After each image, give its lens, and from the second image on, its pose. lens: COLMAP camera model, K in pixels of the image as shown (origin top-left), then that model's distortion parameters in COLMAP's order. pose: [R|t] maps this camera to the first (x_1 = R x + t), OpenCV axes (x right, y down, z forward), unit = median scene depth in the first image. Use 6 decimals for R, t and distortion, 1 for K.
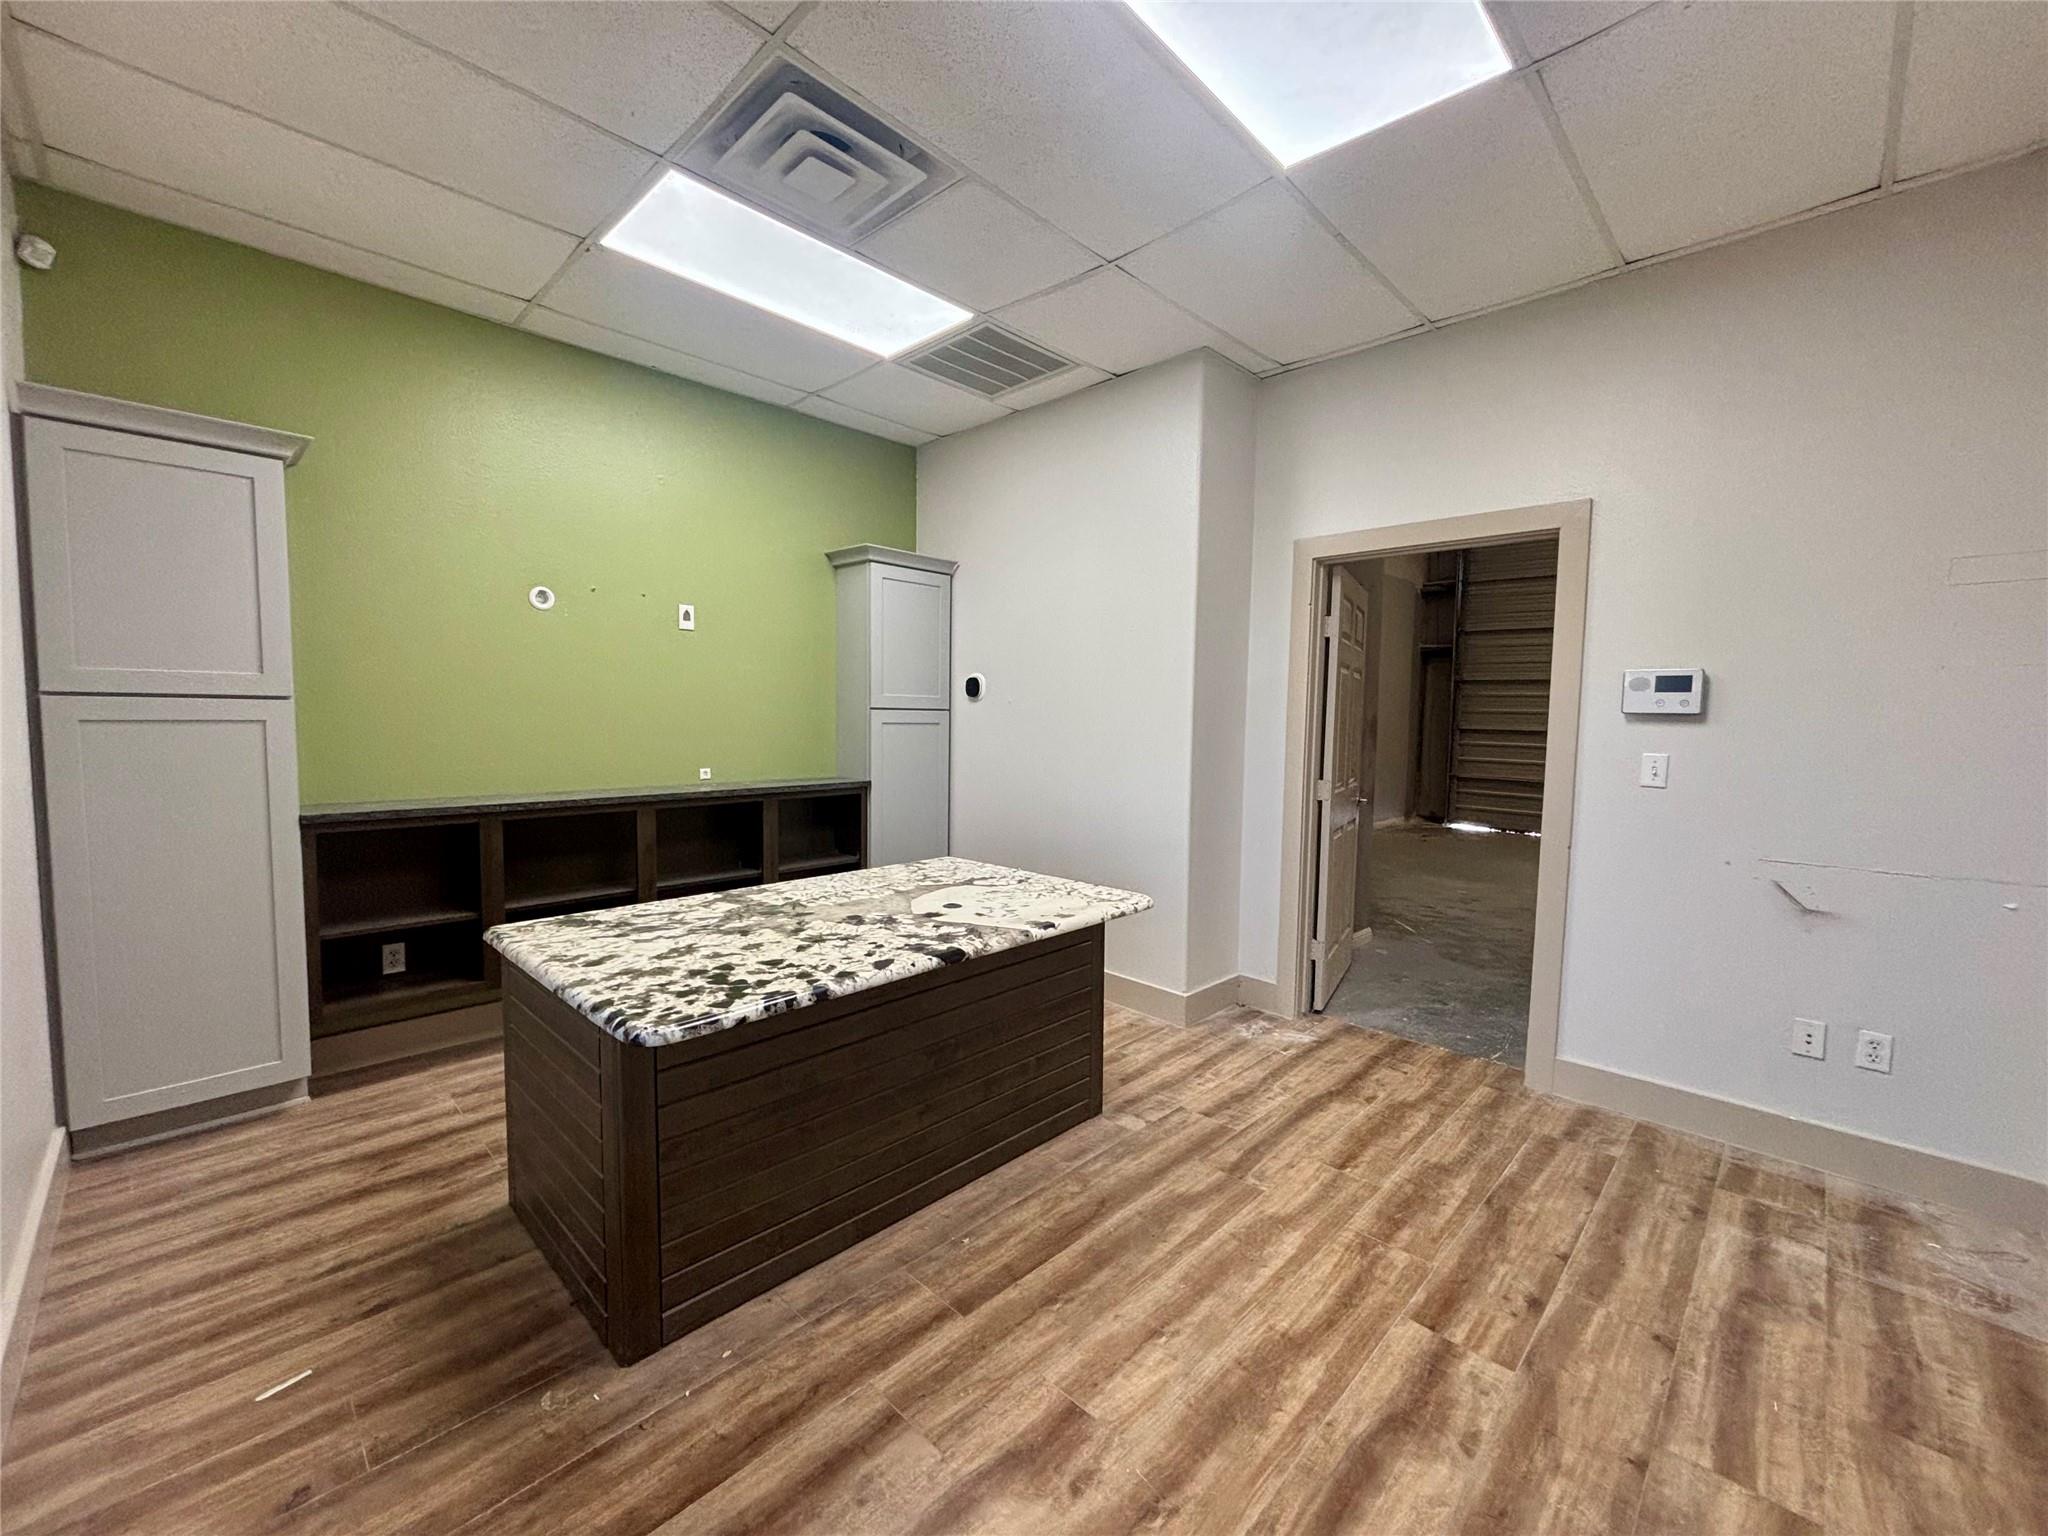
lens RADIAL K [[822.2, 0, 1015.4], [0, 822.2, 769.6], [0, 0, 1]] dist [-0.000608, -0.000180]
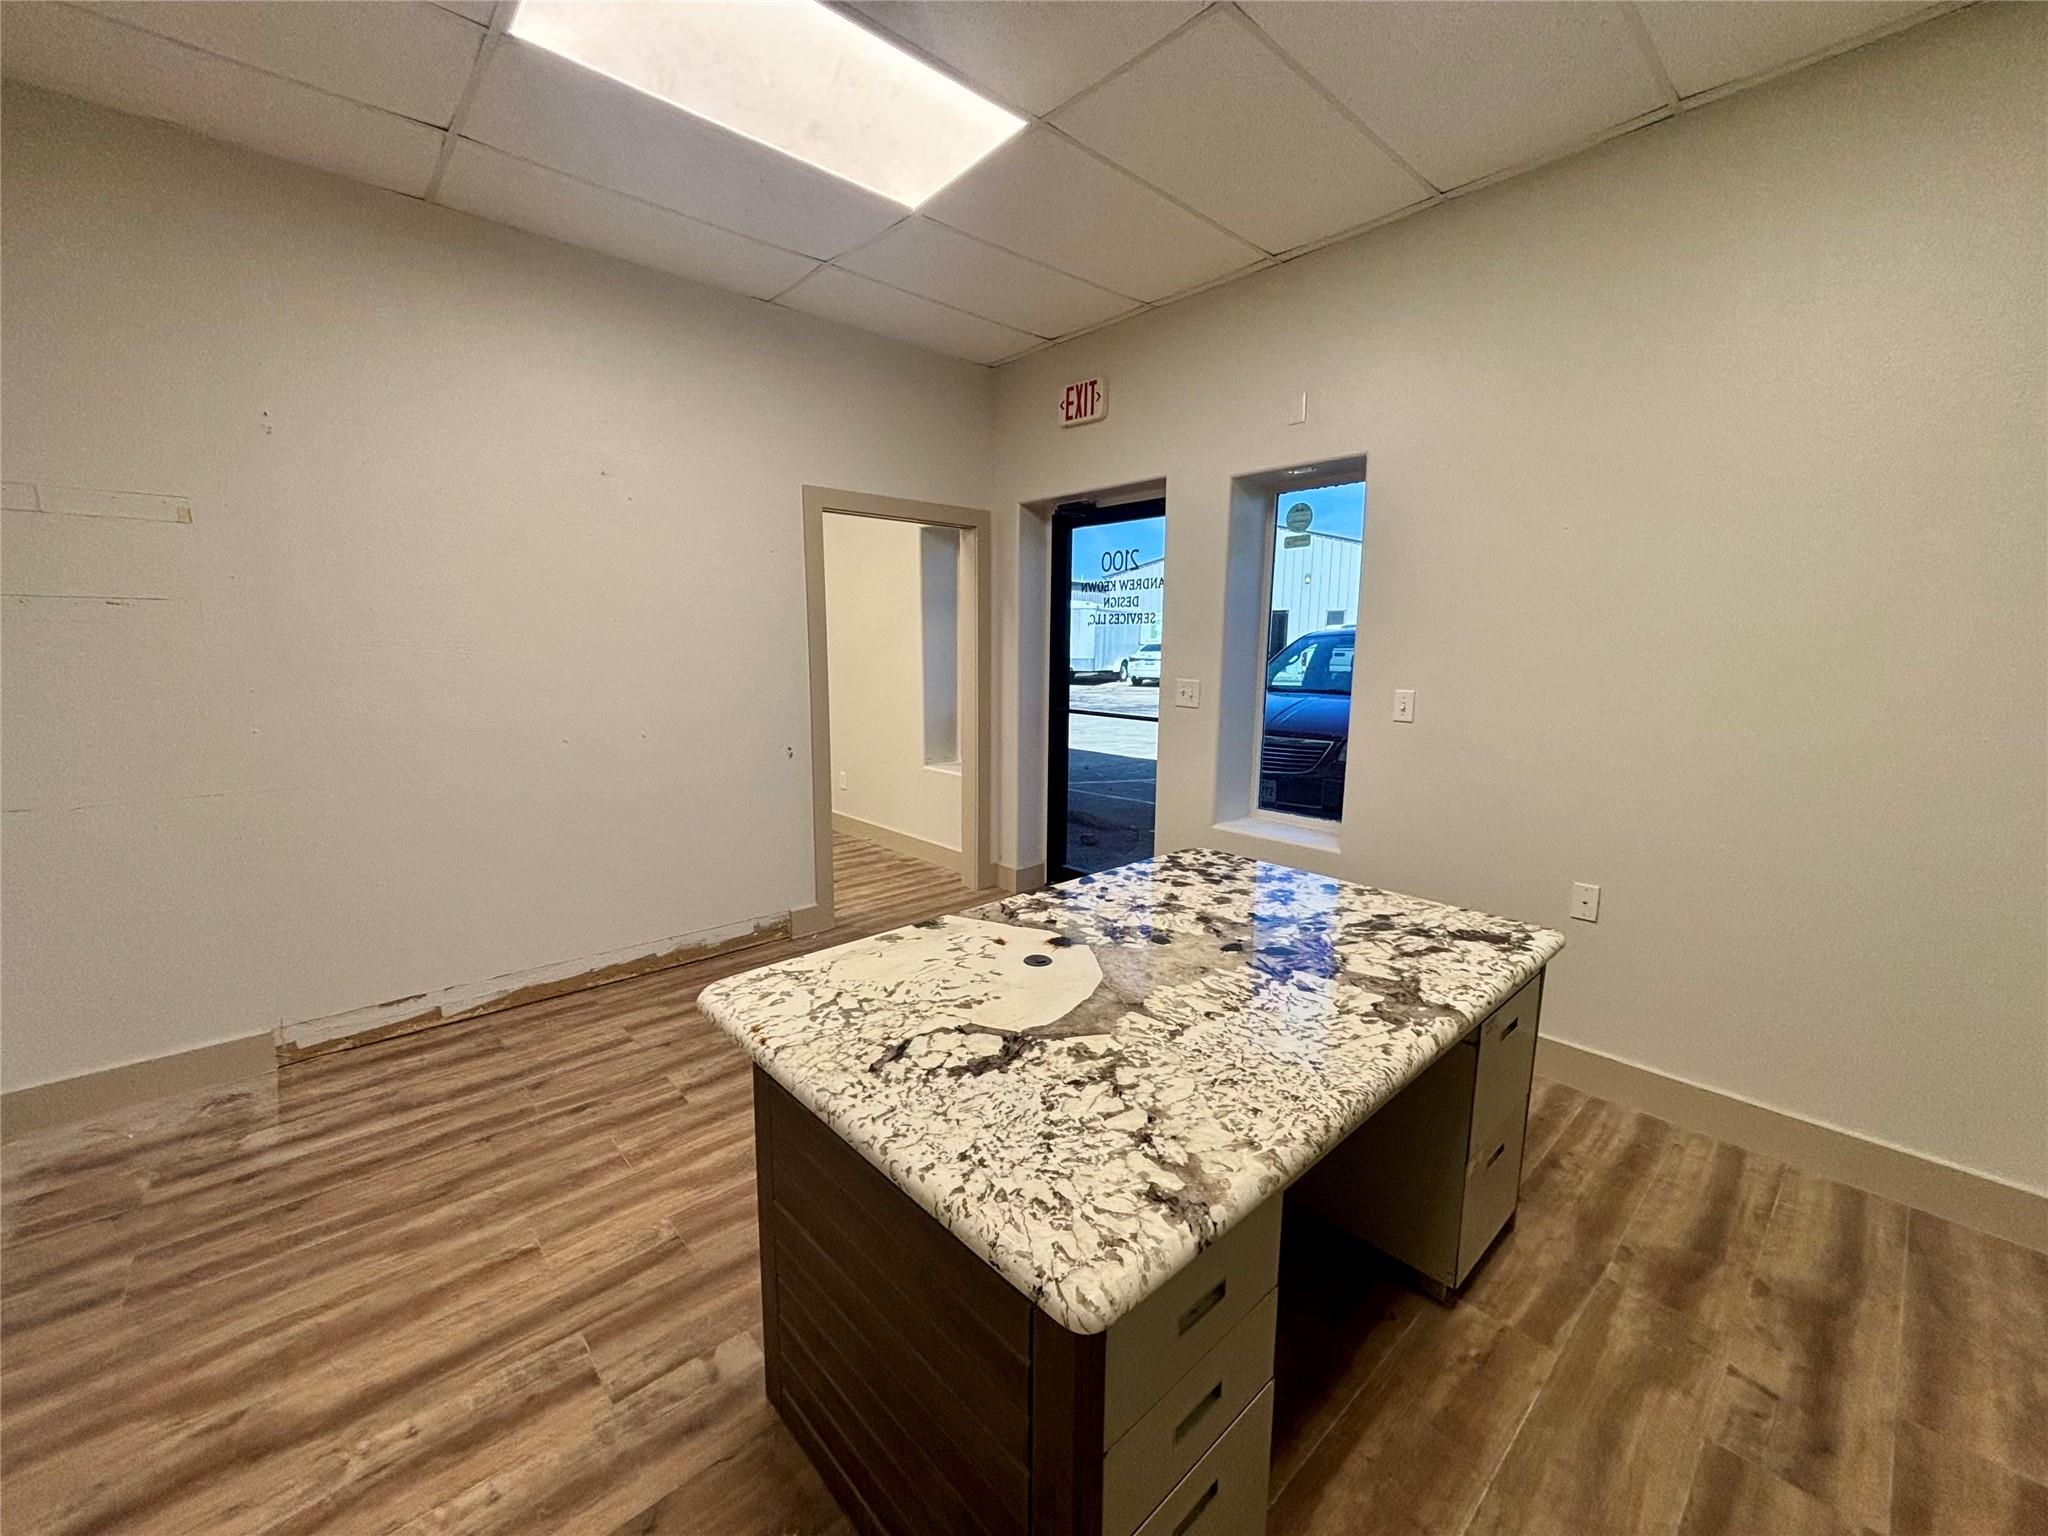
lens RADIAL K [[822.2, 0, 1016.3], [0, 822.2, 768.7], [0, 0, 1]] dist [-0.000608, -0.000180]
pose [[-0.997926, -0.032401, 0.055622, -0.110687], [-0.019227, 0.974672, 0.222811, -0.173027], [-0.061432, 0.221279, -0.973274, 1.973694]]
